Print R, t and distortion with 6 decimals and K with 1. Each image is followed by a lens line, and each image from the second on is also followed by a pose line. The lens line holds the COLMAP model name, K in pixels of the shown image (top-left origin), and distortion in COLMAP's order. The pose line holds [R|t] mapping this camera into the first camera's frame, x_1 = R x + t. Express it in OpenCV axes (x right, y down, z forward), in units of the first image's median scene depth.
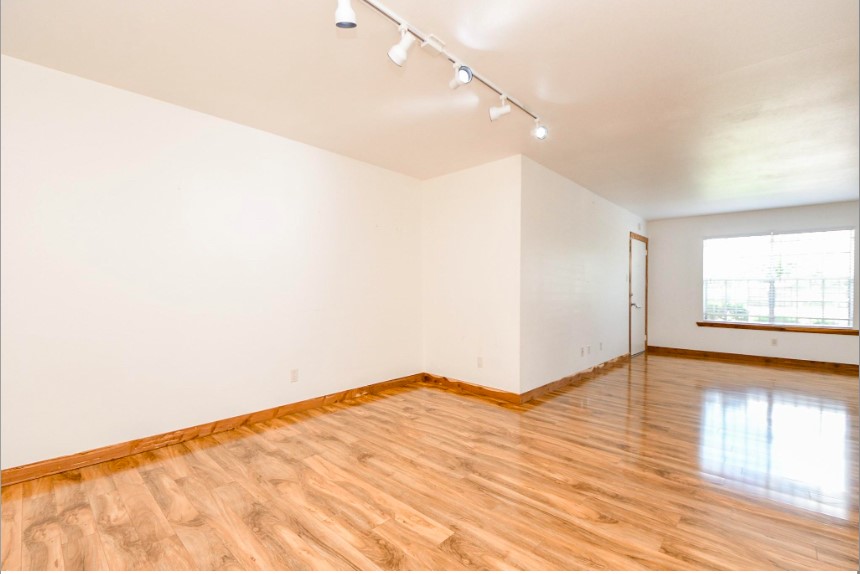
lens RADIAL K [[381.0, 0, 433.6], [0, 381.0, 288.6], [0, 0, 1]] dist [0.003453, -0.004447]
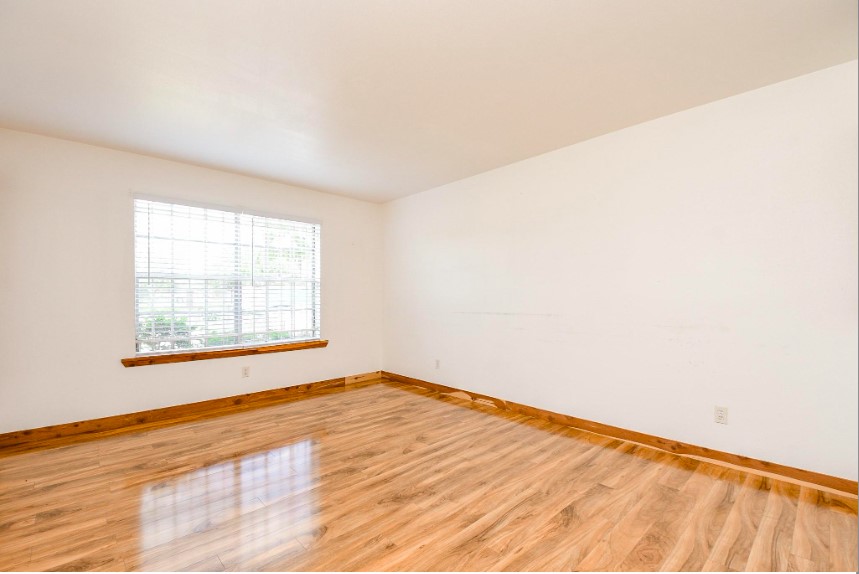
lens RADIAL K [[380.5, 0, 429.1], [0, 380.5, 297.7], [0, 0, 1]] dist [0.003453, -0.004447]
pose [[0.092376, -0.008865, 0.995685, 0.232383], [0.003214, 0.999958, 0.008605, 0.003103], [-0.995719, 0.002405, 0.092400, 0.564393]]
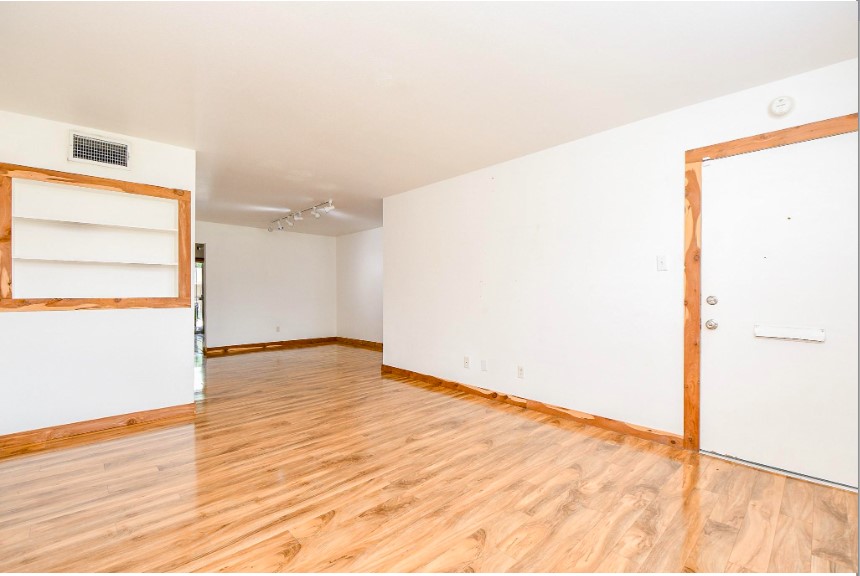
lens RADIAL K [[381.0, 0, 432.4], [0, 381.0, 290.3], [0, 0, 1]] dist [0.003453, -0.004447]
pose [[-0.082743, -0.006885, -0.996547, 0.938166], [0.001056, 0.999975, -0.006996, 0.007305], [0.996570, -0.001631, -0.082734, 0.732864]]
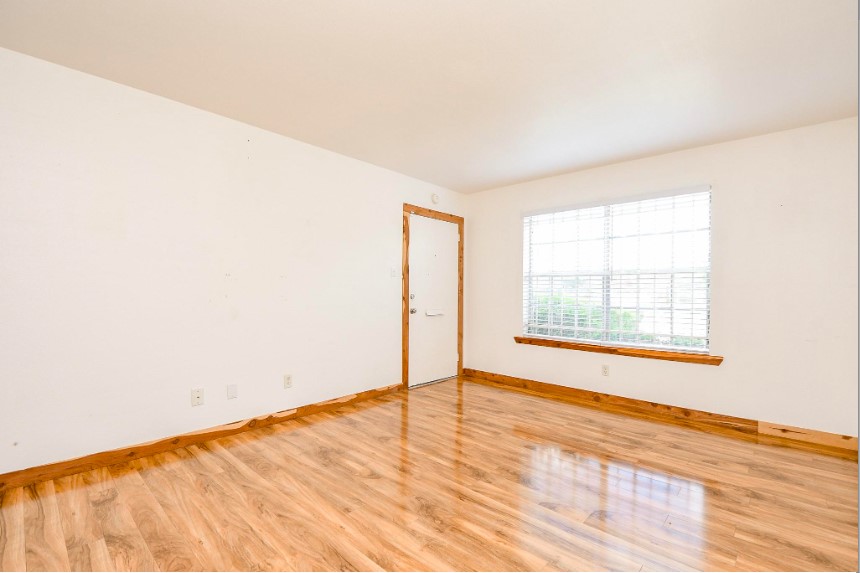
lens RADIAL K [[381.0, 0, 430.4], [0, 381.0, 286.7], [0, 0, 1]] dist [0.003453, -0.004447]
pose [[0.999822, 0.003809, -0.018459, 0.560467], [-0.003941, 0.999967, -0.007149, 0.002811], [0.018431, 0.007221, 0.999804, 0.315067]]
